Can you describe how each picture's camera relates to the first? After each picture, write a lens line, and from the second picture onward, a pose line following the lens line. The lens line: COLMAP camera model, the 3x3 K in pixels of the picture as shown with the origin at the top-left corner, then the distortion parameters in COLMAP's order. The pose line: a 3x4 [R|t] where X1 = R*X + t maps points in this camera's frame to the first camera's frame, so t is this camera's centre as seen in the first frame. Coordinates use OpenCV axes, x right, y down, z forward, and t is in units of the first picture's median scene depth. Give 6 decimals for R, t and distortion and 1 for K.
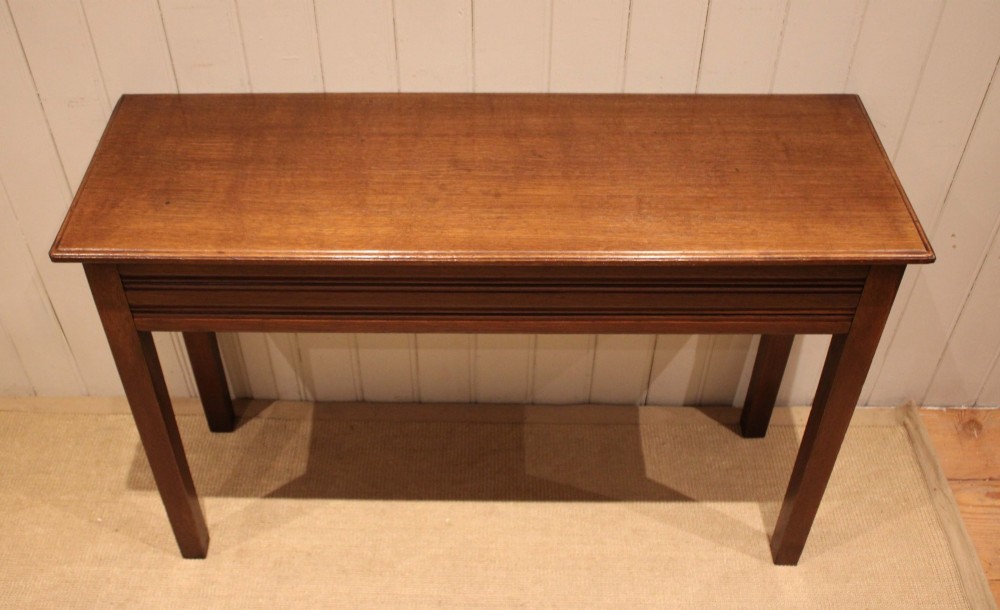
lens RADIAL K [[1060.1, 0, 459.4], [0, 1060.1, 274.2], [0, 0, 1]] dist [-0.088333, 0.000000]
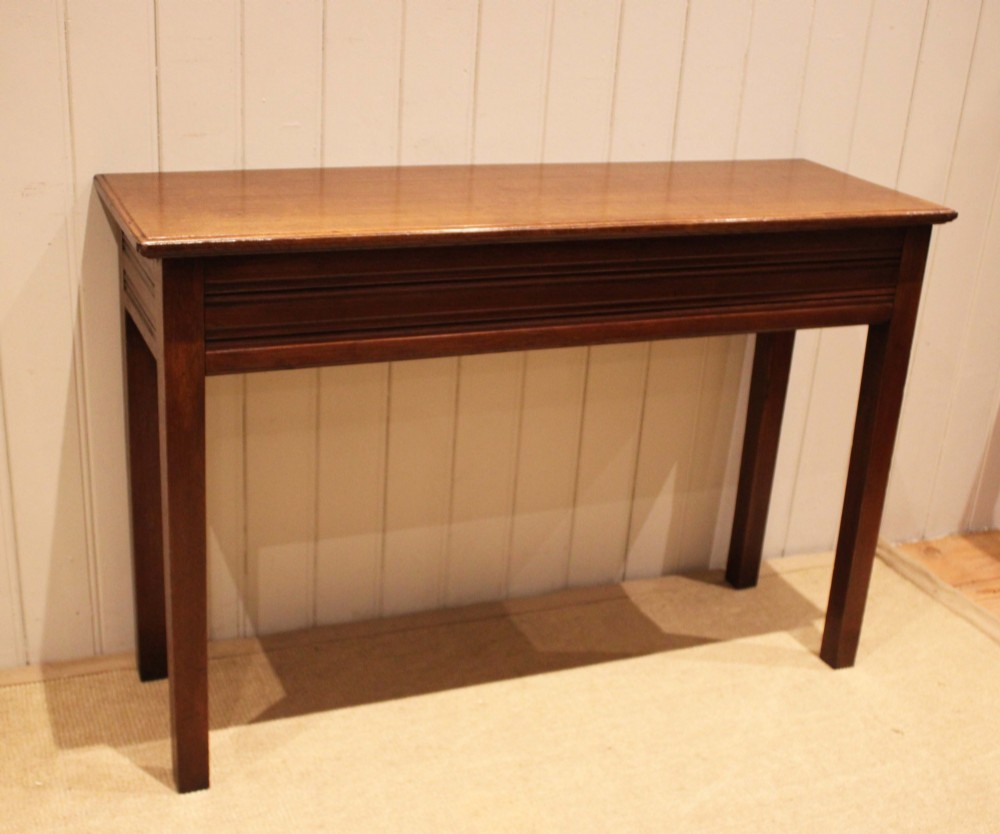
lens RADIAL K [[1363.4, 0, 499.4], [0, 1363.4, 464.5], [0, 0, 1]] dist [-0.085328, 0.000000]
pose [[0.910729, -0.097654, 0.401293, -0.416793], [0.225243, 0.931865, -0.284418, 0.375749], [-0.346176, 0.349417, 0.870672, 0.005024]]
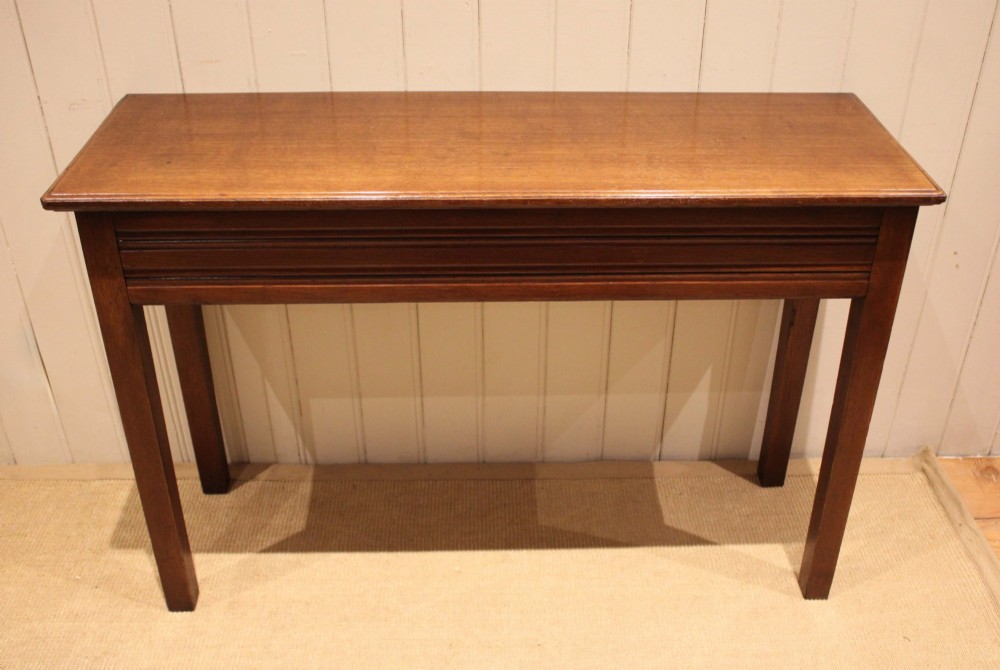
lens RADIAL K [[1044.3, 0, 528.5], [0, 1044.3, 331.8], [0, 0, 1]] dist [-0.086960, 0.000000]
pose [[0.997462, -0.010261, 0.070456, -0.011094], [0.022673, 0.983821, -0.177713, 0.196729], [-0.067493, 0.178859, 0.981557, 0.054236]]
